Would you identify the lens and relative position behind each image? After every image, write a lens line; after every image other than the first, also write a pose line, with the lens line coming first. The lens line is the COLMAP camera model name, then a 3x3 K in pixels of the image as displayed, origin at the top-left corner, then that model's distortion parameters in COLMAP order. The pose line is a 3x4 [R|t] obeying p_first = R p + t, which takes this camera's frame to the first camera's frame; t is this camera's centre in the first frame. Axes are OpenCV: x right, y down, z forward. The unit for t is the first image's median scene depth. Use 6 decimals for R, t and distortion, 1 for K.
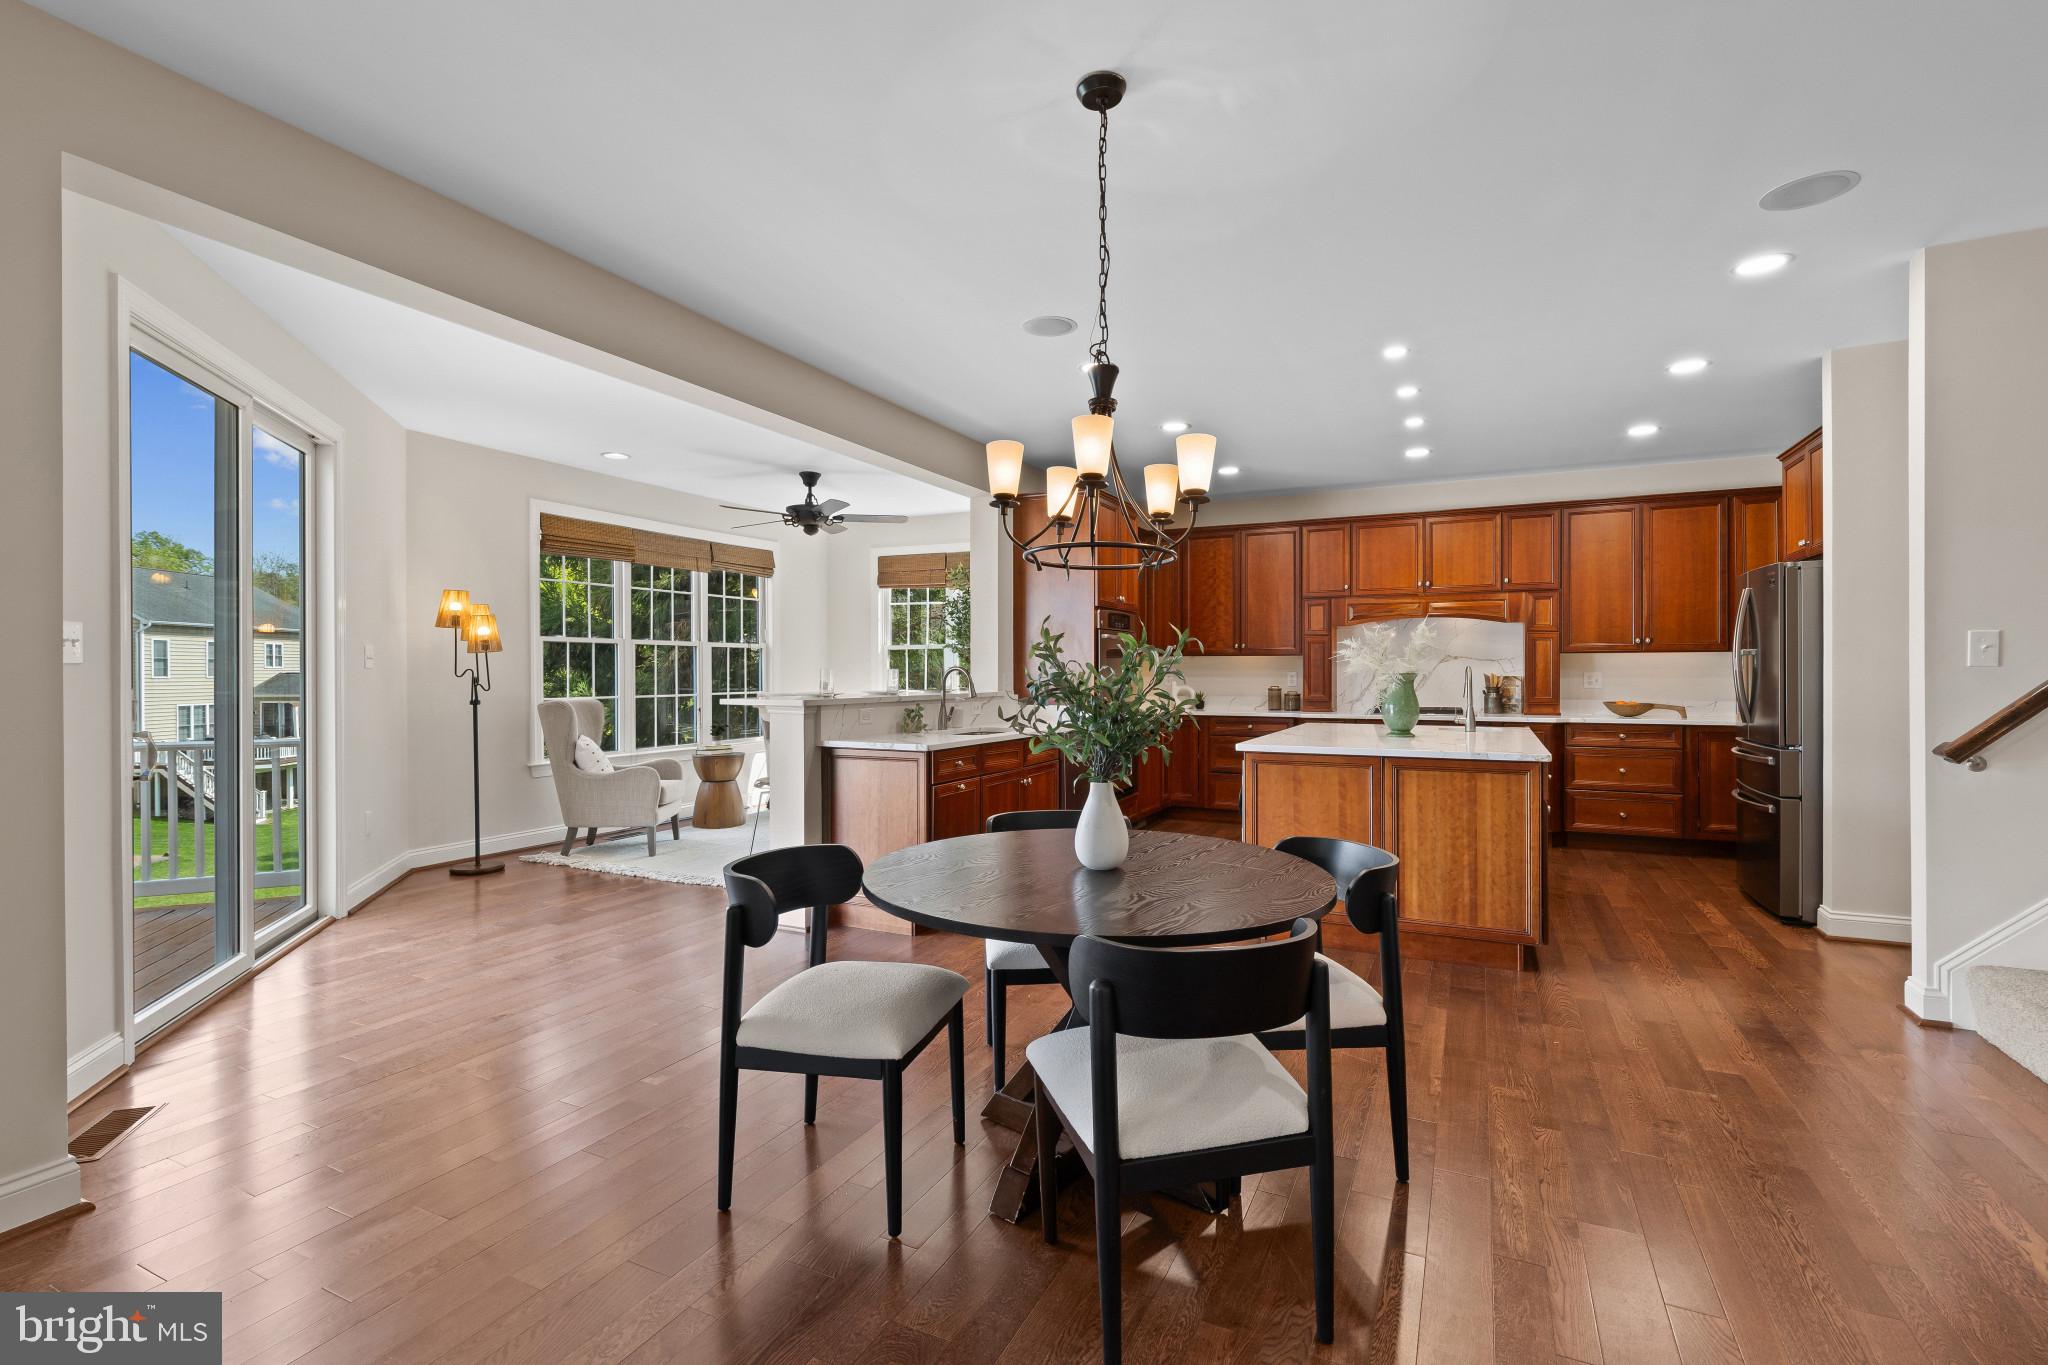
lens RADIAL K [[931.3, 0, 1028.4], [0, 931.3, 673.3], [0, 0, 1]] dist [0.000526, -0.000332]
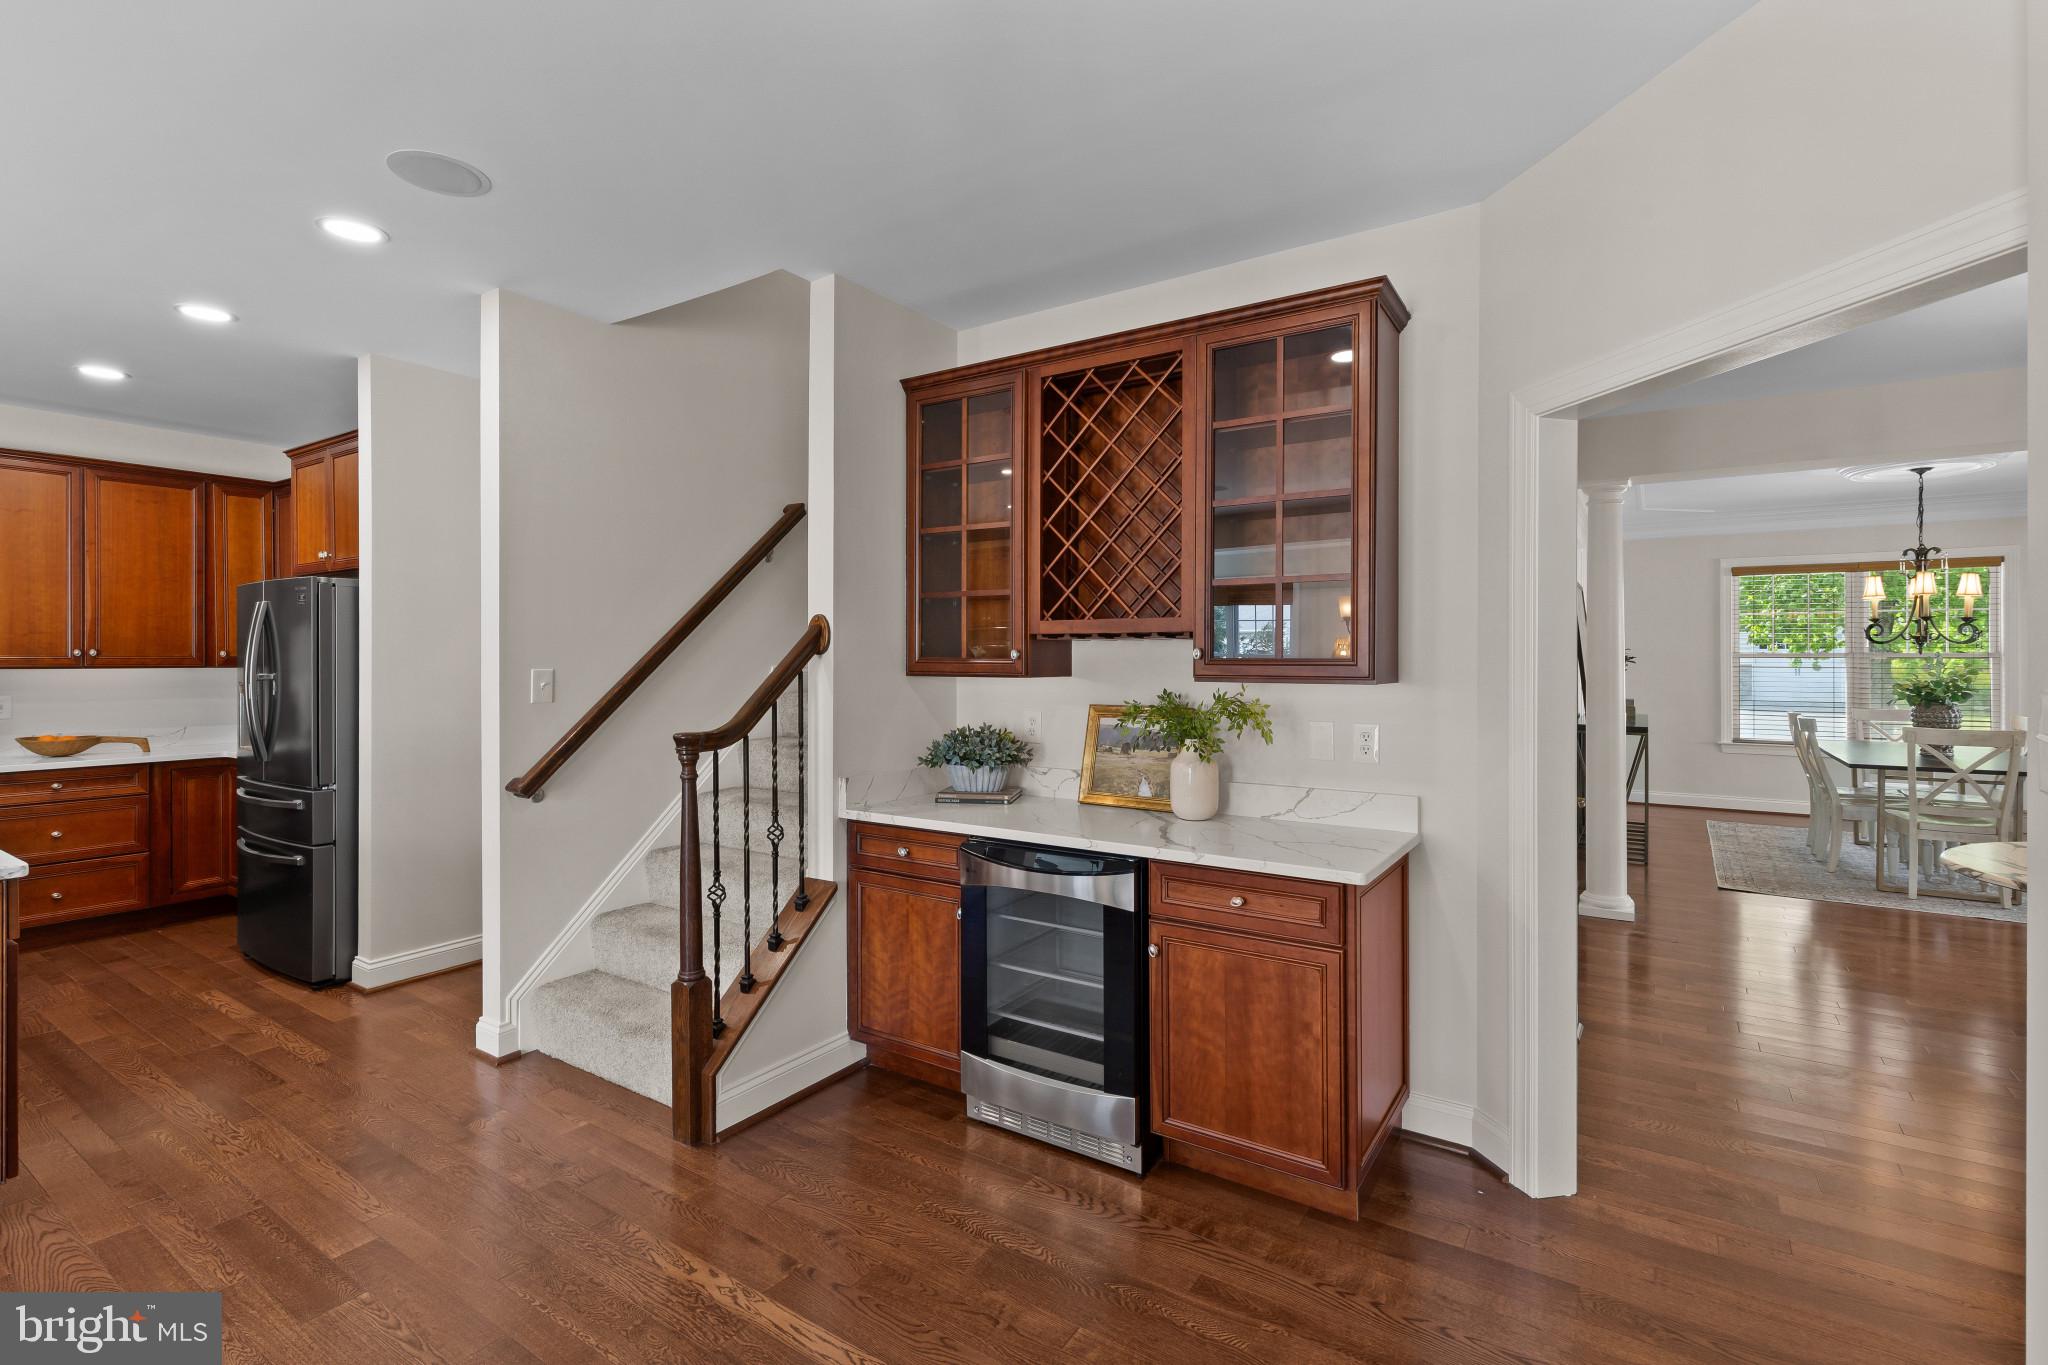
lens RADIAL K [[931.3, 0, 1041.1], [0, 931.3, 657.5], [0, 0, 1]] dist [0.000526, -0.000332]
pose [[0.129478, 0.003734, 0.991575, 0.024975], [0.002234, 0.999989, -0.004057, -0.030629], [-0.991580, 0.002741, 0.129468, 0.169231]]
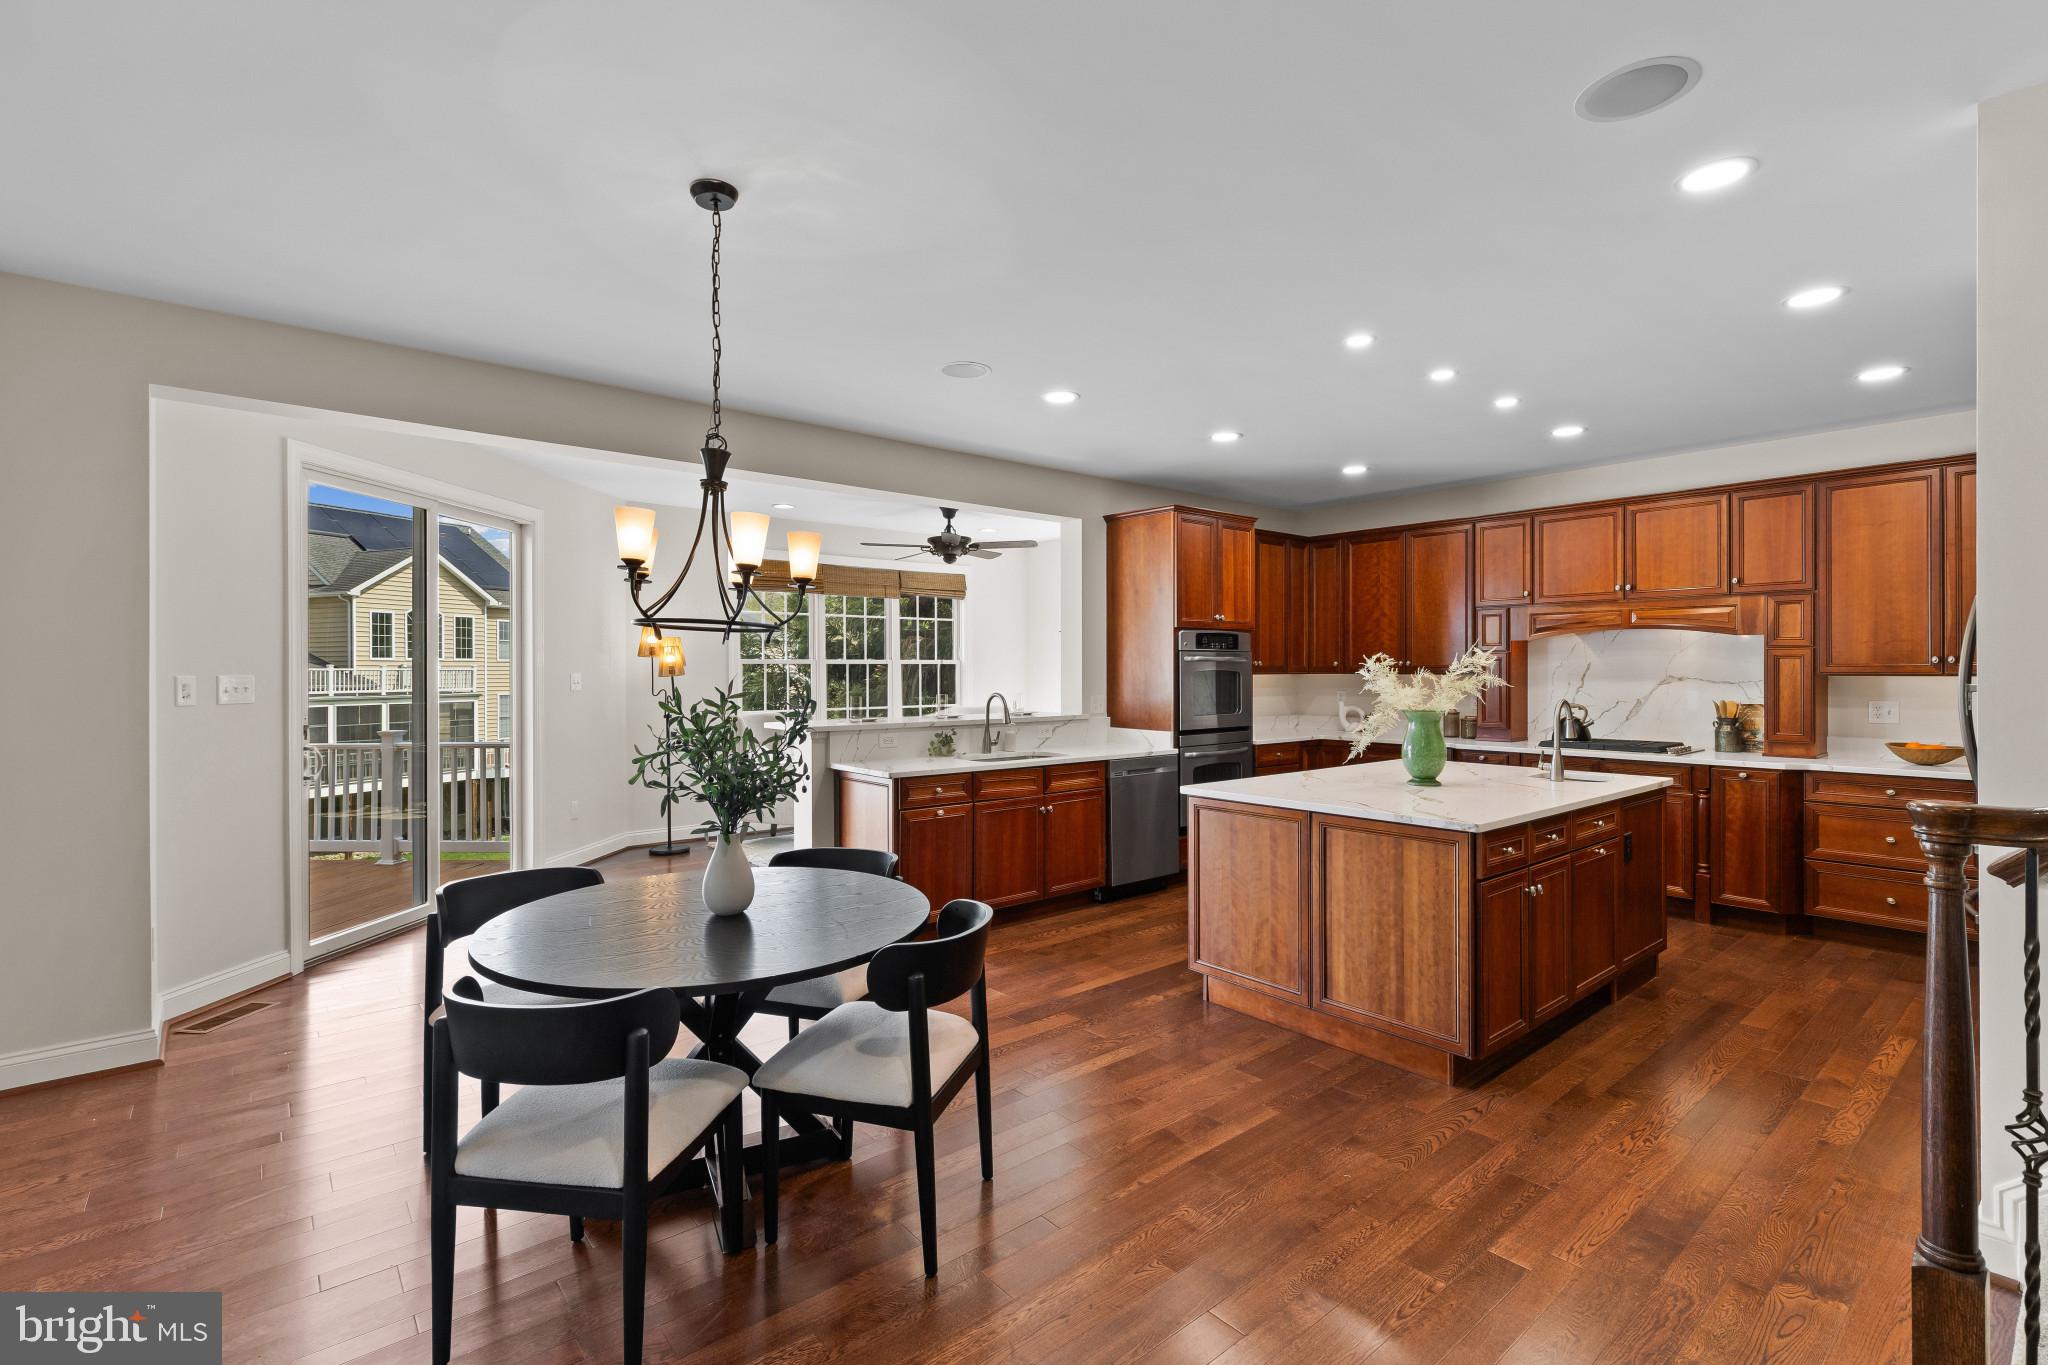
lens RADIAL K [[931.3, 0, 1023.3], [0, 931.3, 670.9], [0, 0, 1]] dist [0.000526, -0.000332]
pose [[0.911400, 0.000452, -0.411521, 0.356191], [-0.000288, 1.000000, 0.000461, -0.030600], [0.411521, -0.000302, 0.911400, 0.067301]]
